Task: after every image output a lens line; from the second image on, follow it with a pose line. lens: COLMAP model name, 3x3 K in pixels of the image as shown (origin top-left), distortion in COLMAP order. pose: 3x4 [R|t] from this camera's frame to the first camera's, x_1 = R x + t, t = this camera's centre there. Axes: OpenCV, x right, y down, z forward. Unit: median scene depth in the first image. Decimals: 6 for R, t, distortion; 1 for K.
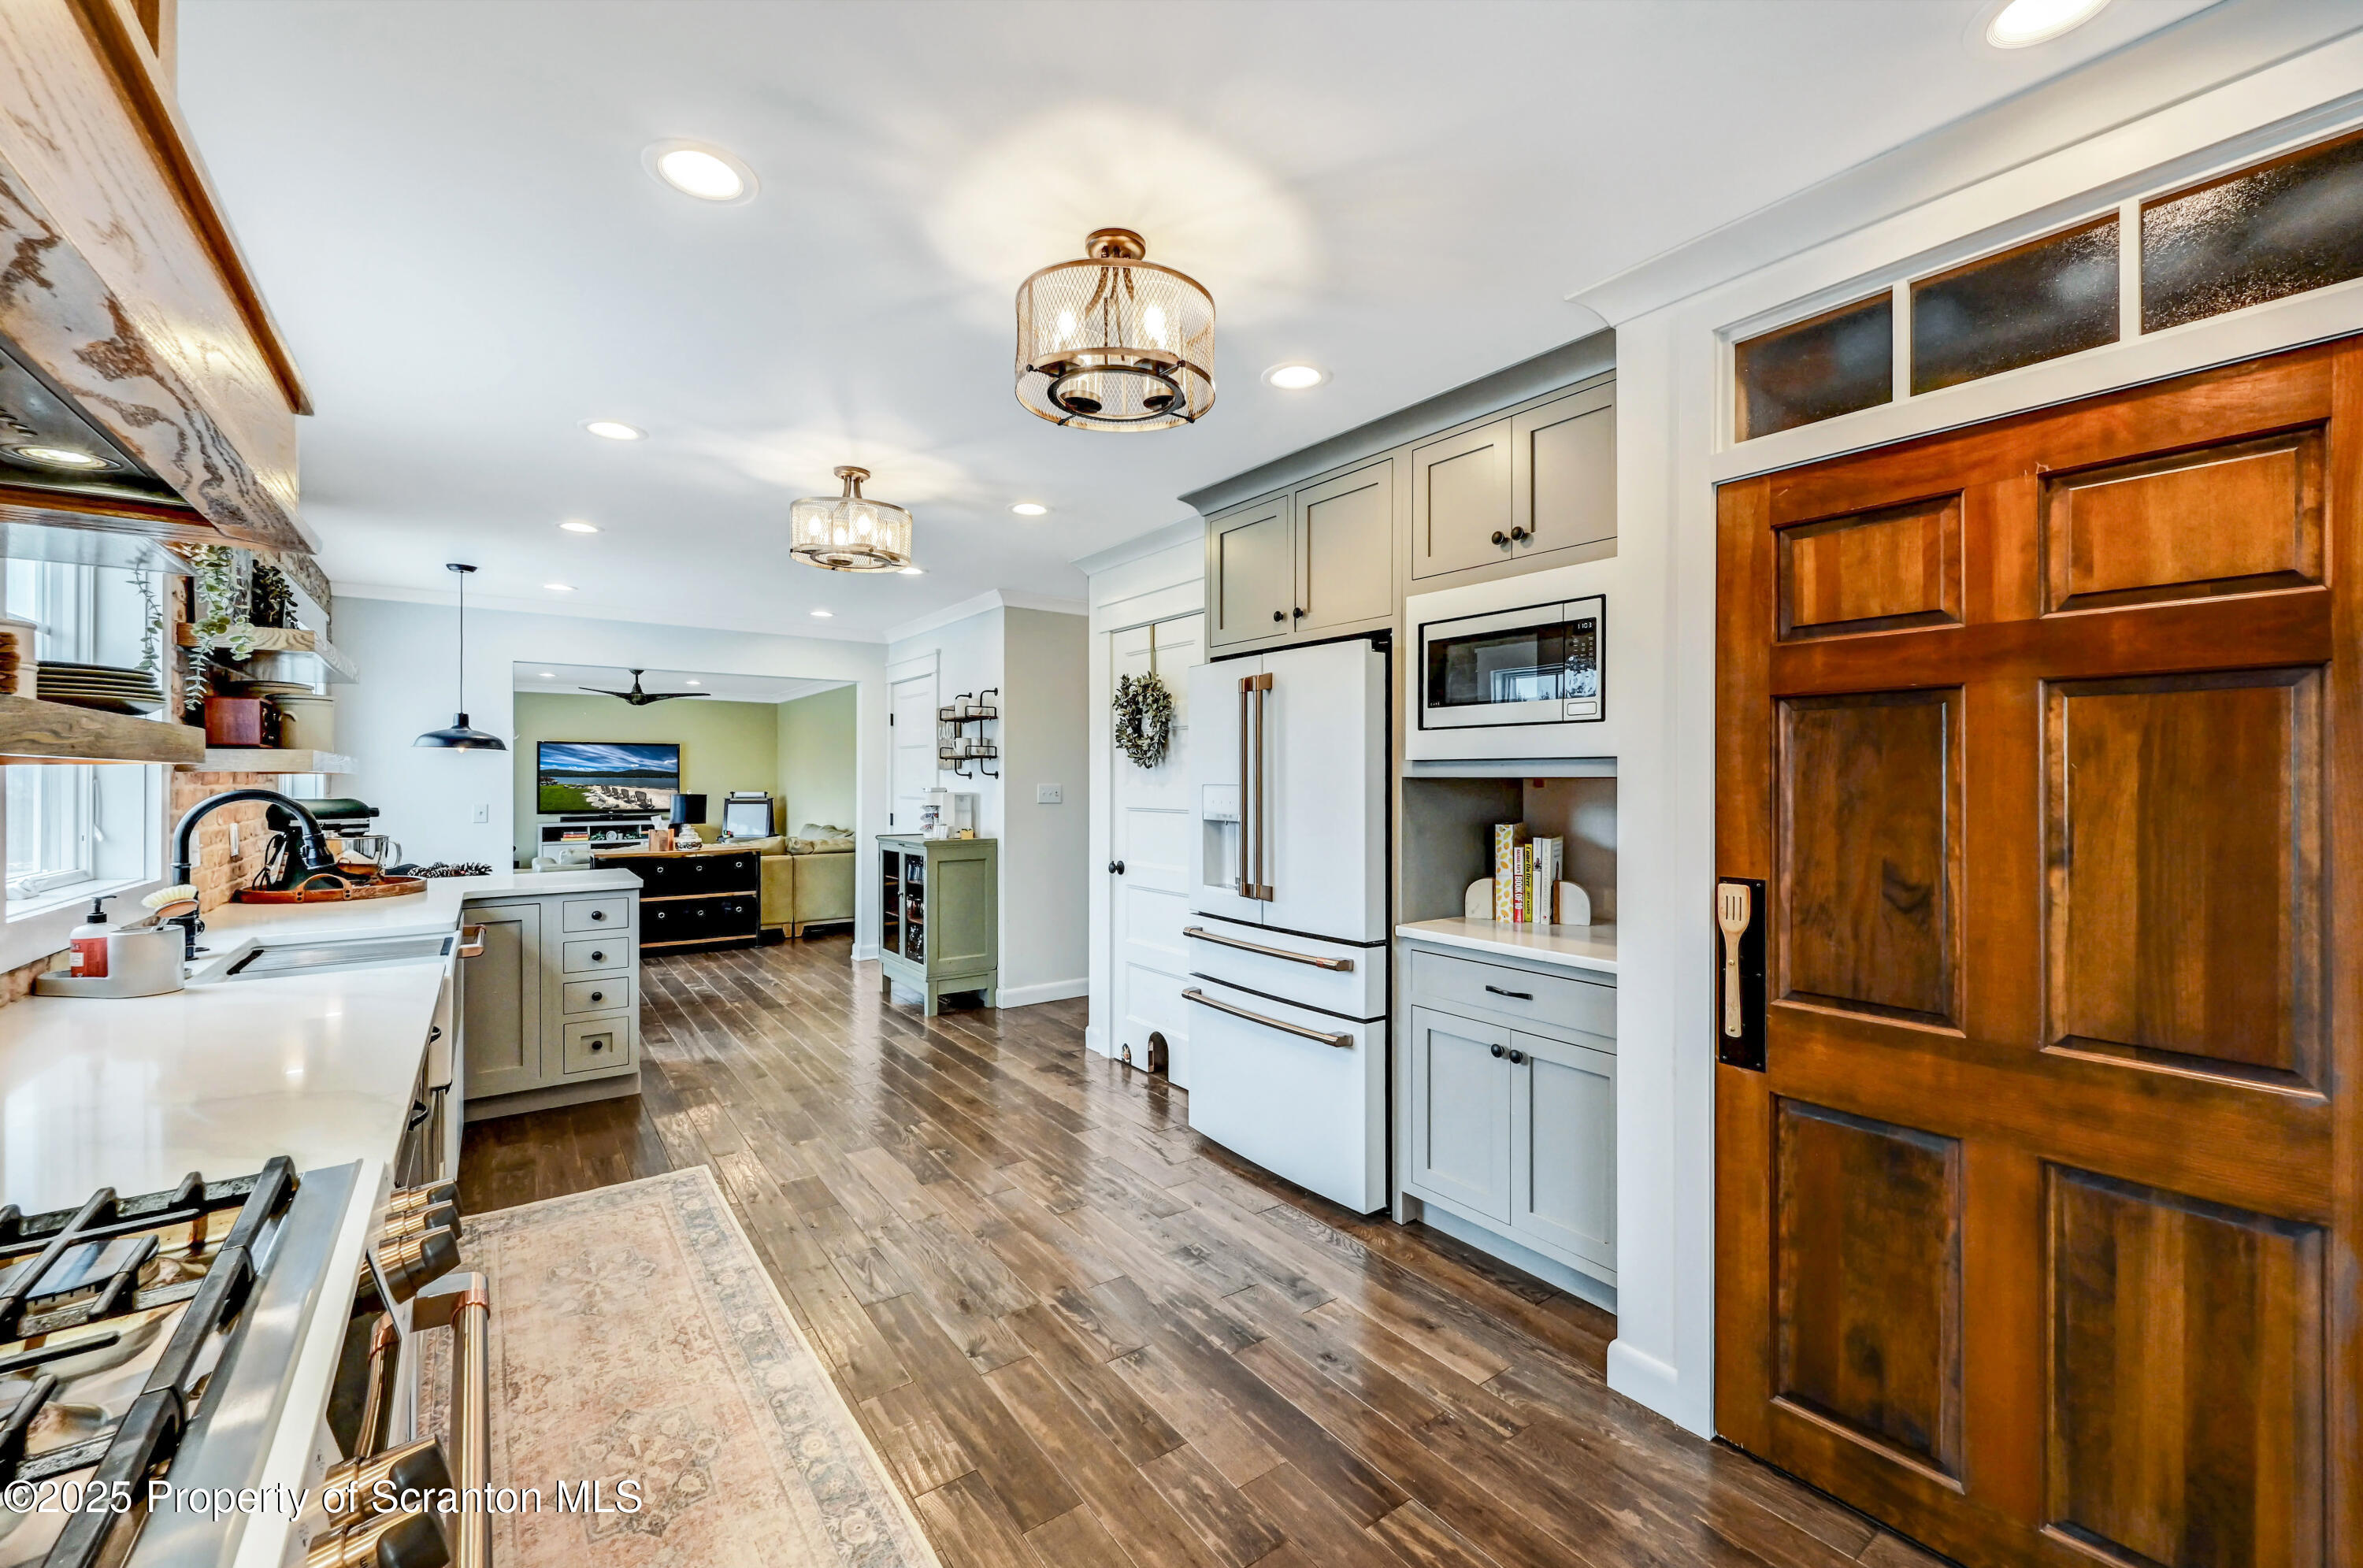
lens RADIAL K [[959.7, 0, 1173.8], [0, 959.7, 780.3], [0, 0, 1]] dist [-0.003989, 0.000724]
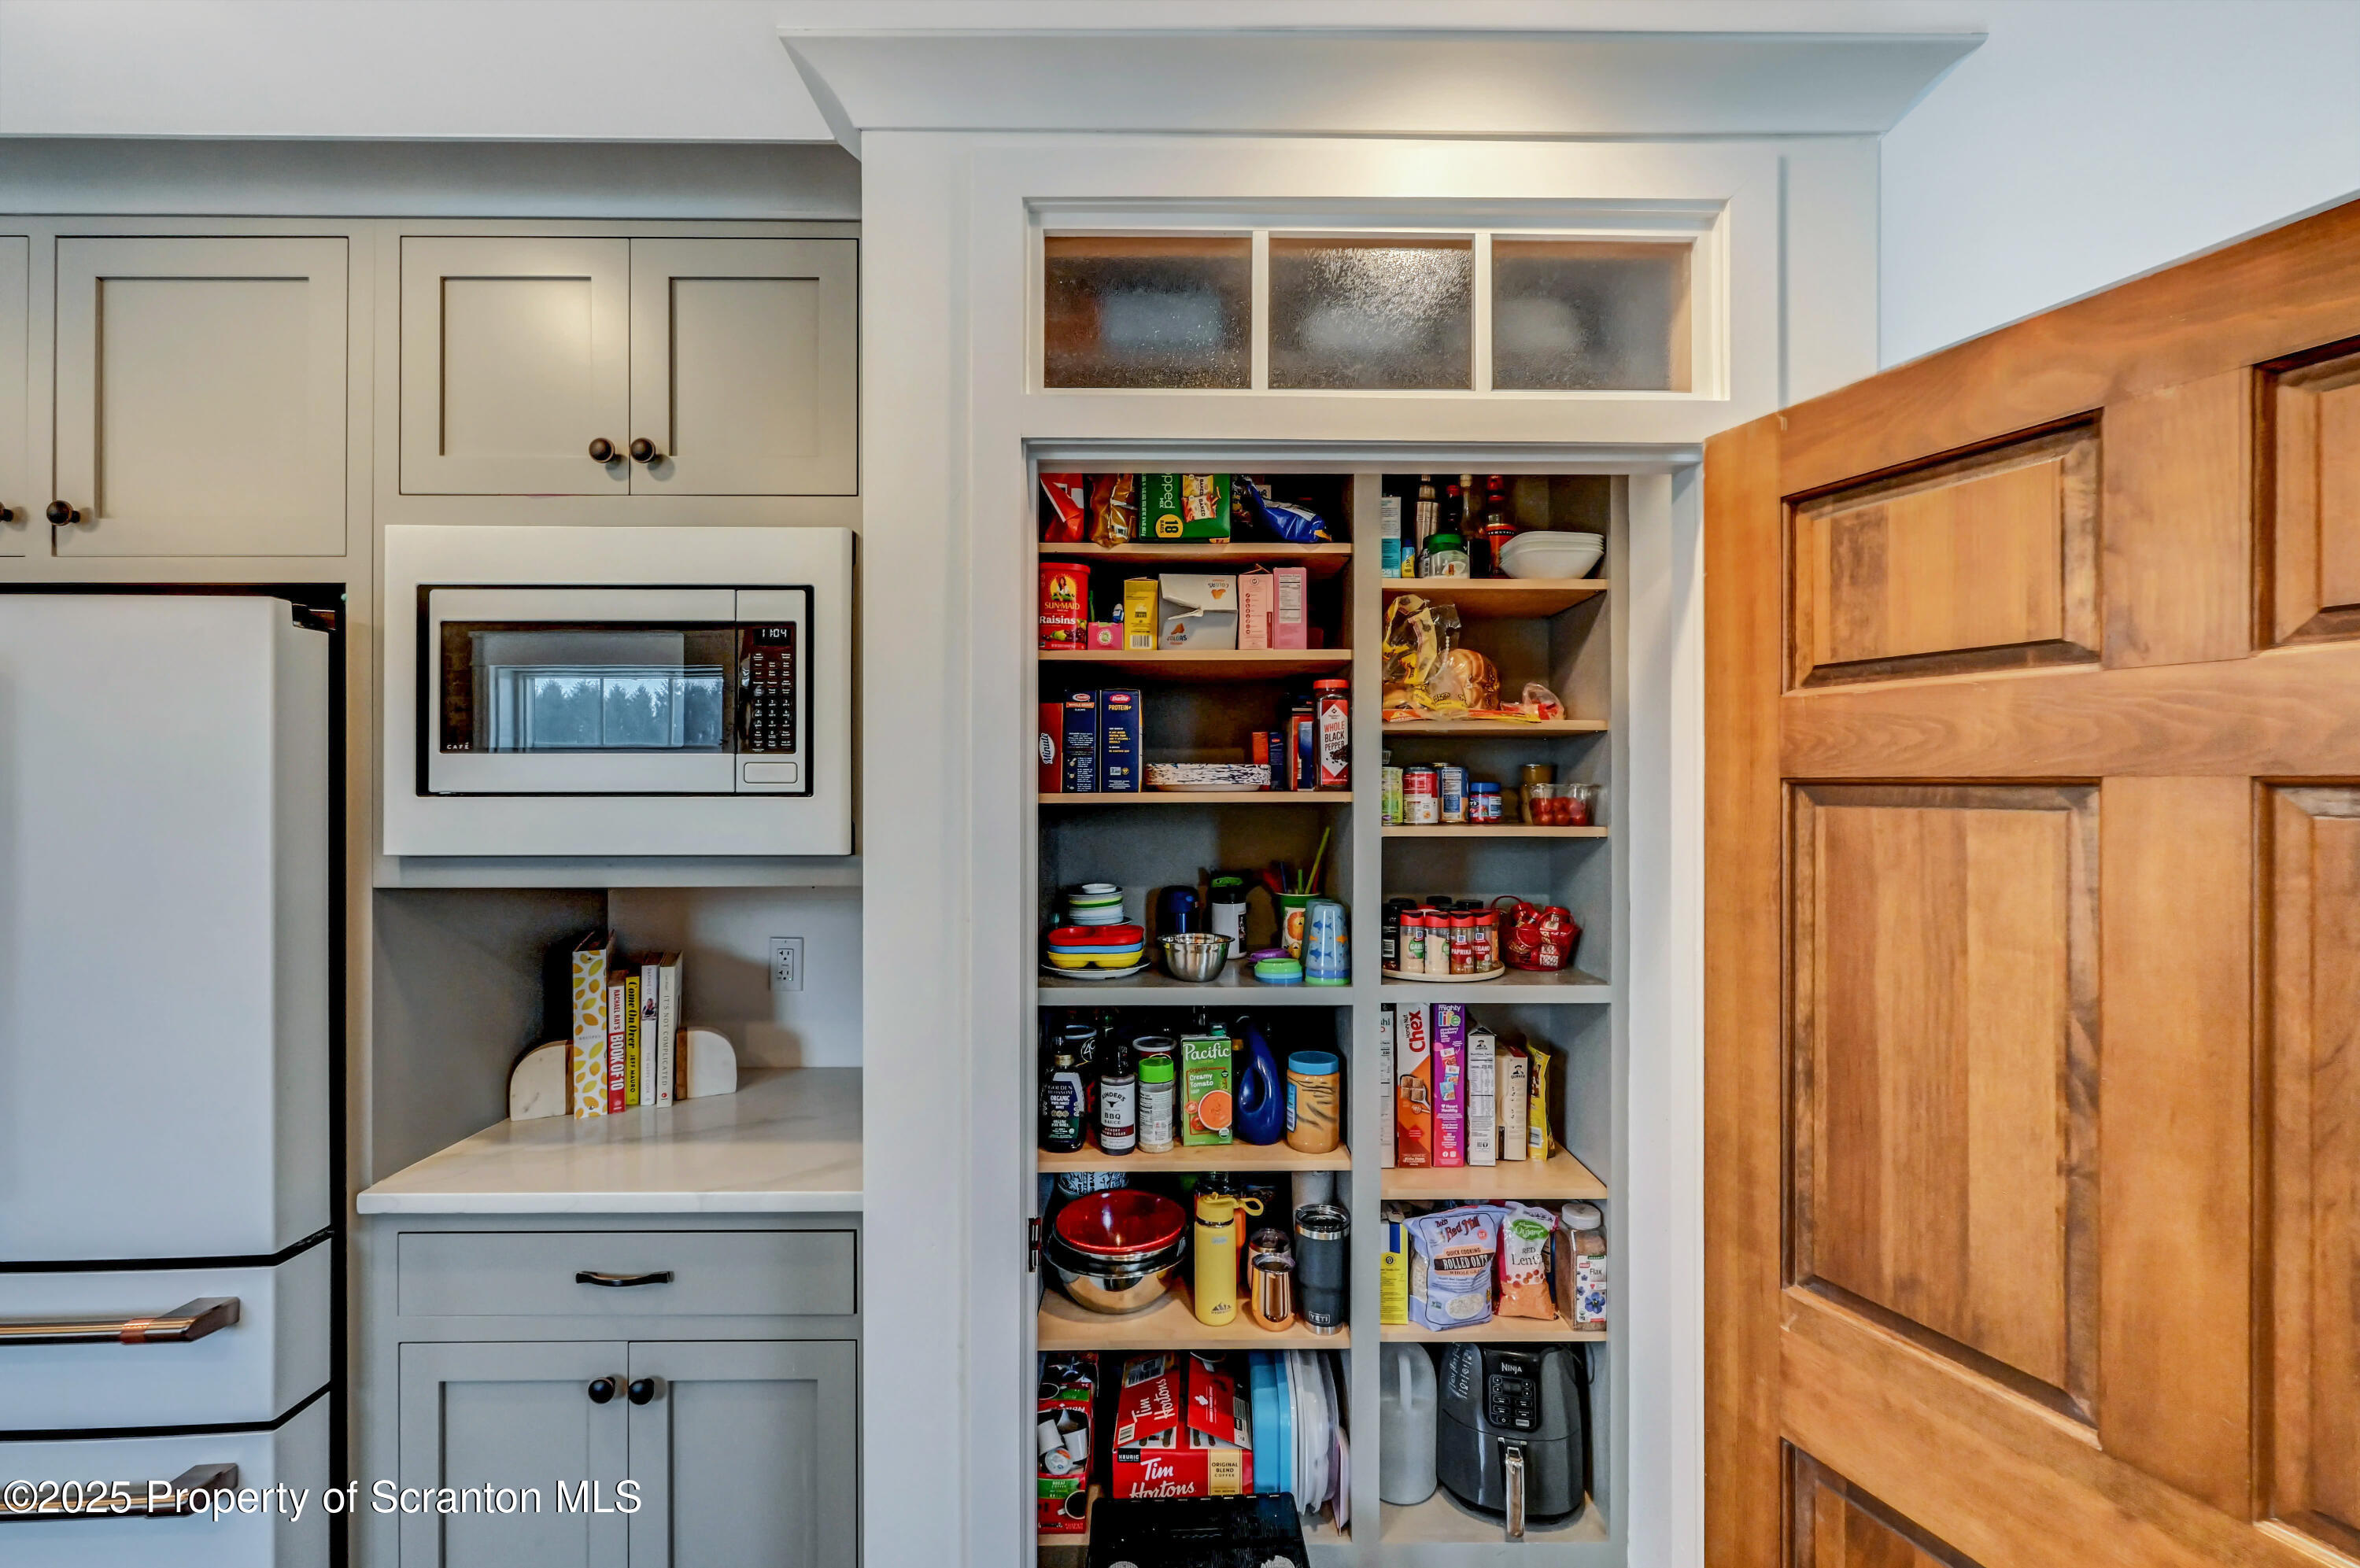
lens RADIAL K [[970.3, 0, 1187.0], [0, 970.3, 779.8], [0, 0, 1]] dist [-0.003927, -0.000034]
pose [[0.567699, 0.001083, 0.823236, 0.066350], [0.003594, 0.999986, -0.003794, -0.056099], [-0.823229, 0.005113, 0.567687, 0.374052]]
